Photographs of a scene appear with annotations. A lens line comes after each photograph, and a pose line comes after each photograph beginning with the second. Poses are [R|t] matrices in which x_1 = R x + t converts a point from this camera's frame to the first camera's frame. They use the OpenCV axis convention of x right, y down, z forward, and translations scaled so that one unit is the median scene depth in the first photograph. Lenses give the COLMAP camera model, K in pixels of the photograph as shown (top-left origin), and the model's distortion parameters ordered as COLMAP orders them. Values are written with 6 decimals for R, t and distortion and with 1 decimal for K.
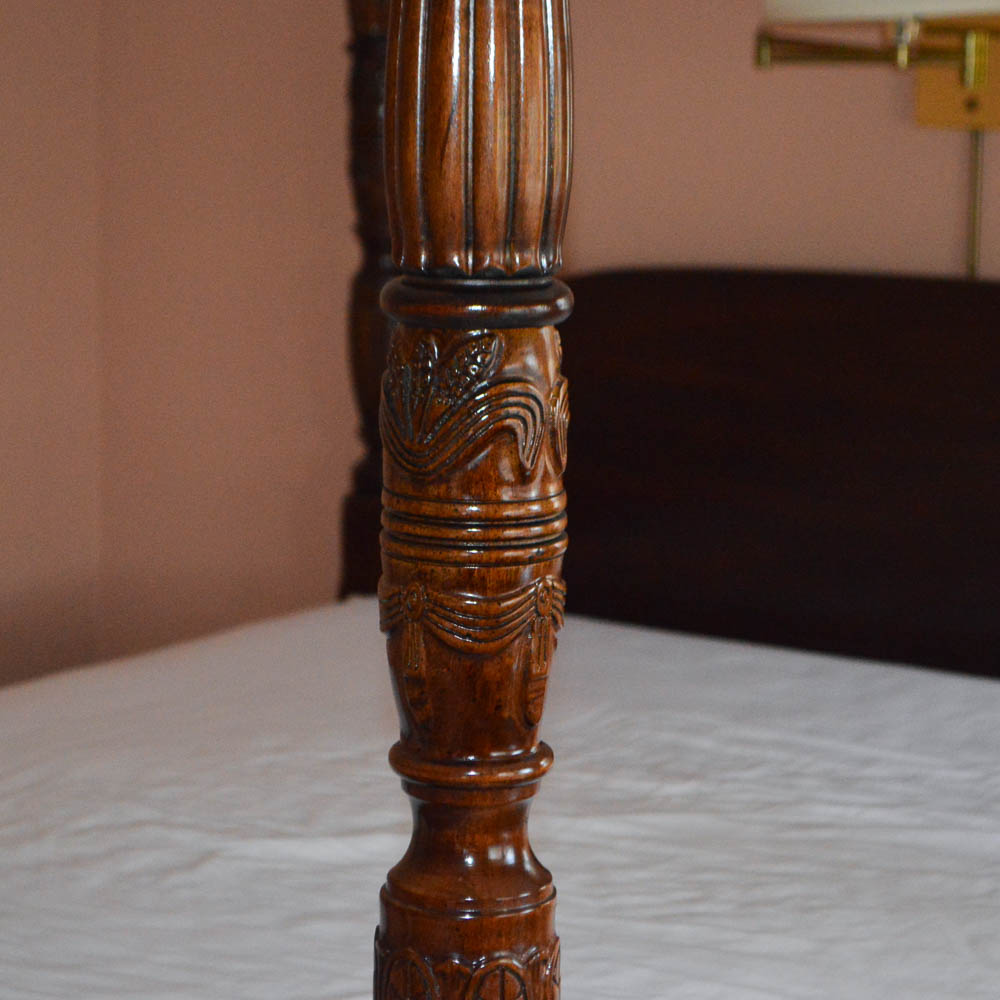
lens RADIAL K [[3536.1, 0, 500.0], [0, 3536.1, 500.0], [0, 0, 1]] dist [0.032916, 0.411774]
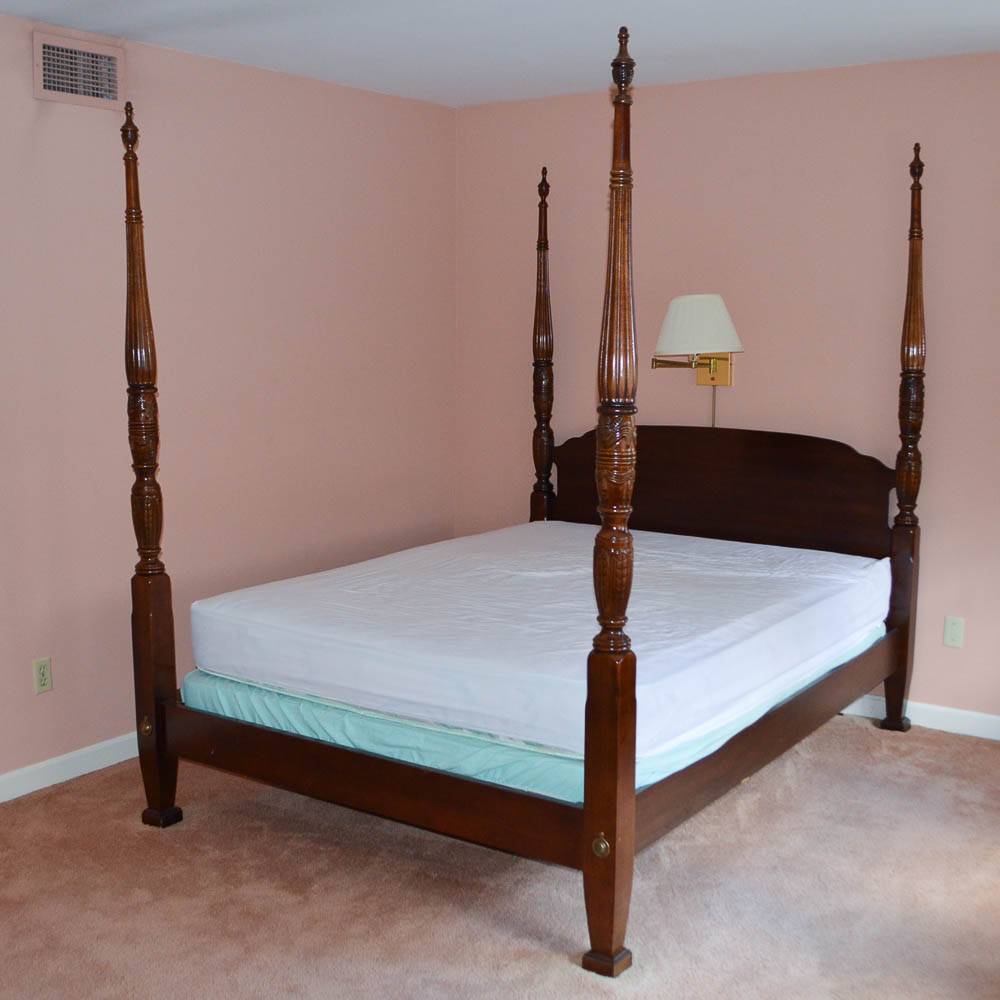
lens RADIAL K [[1227.5, 0, 500.0], [0, 1227.5, 500.0], [0, 0, 1]] dist [-0.078721, 0.006936]
pose [[0.999448, -0.003311, -0.033061, -0.110339], [0.002598, 0.999764, -0.021567, 0.100337], [0.033125, 0.021469, 0.999221, -0.645269]]
